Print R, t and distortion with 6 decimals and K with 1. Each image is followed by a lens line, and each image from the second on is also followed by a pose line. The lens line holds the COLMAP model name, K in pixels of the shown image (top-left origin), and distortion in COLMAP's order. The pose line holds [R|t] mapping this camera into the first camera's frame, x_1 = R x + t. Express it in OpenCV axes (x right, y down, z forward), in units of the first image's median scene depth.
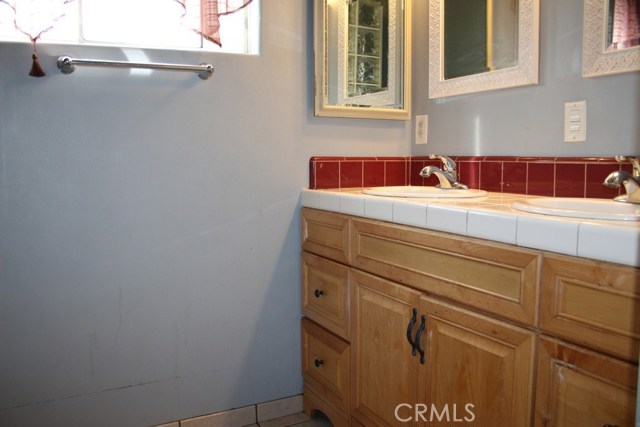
lens RADIAL K [[539.1, 0, 321.6], [0, 539.1, 215.0], [0, 0, 1]] dist [-0.133893, 0.110153]
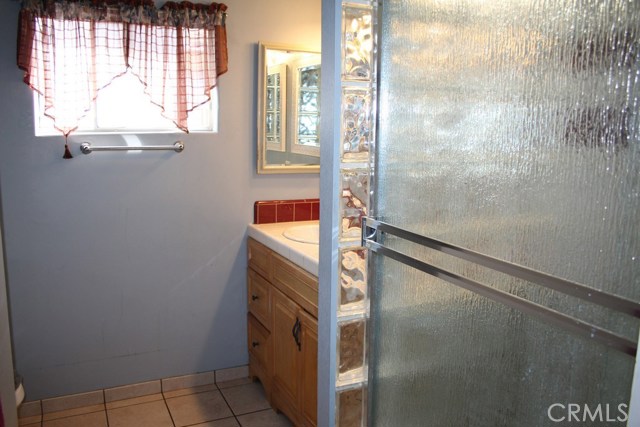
lens RADIAL K [[539.1, 0, 318.7], [0, 539.1, 211.4], [0, 0, 1]] dist [-0.133893, 0.110153]
pose [[0.998868, 0.026265, -0.039650, 0.219438], [-0.024257, 0.998440, 0.050299, -0.168077], [0.040909, -0.049280, 0.997947, -0.444159]]
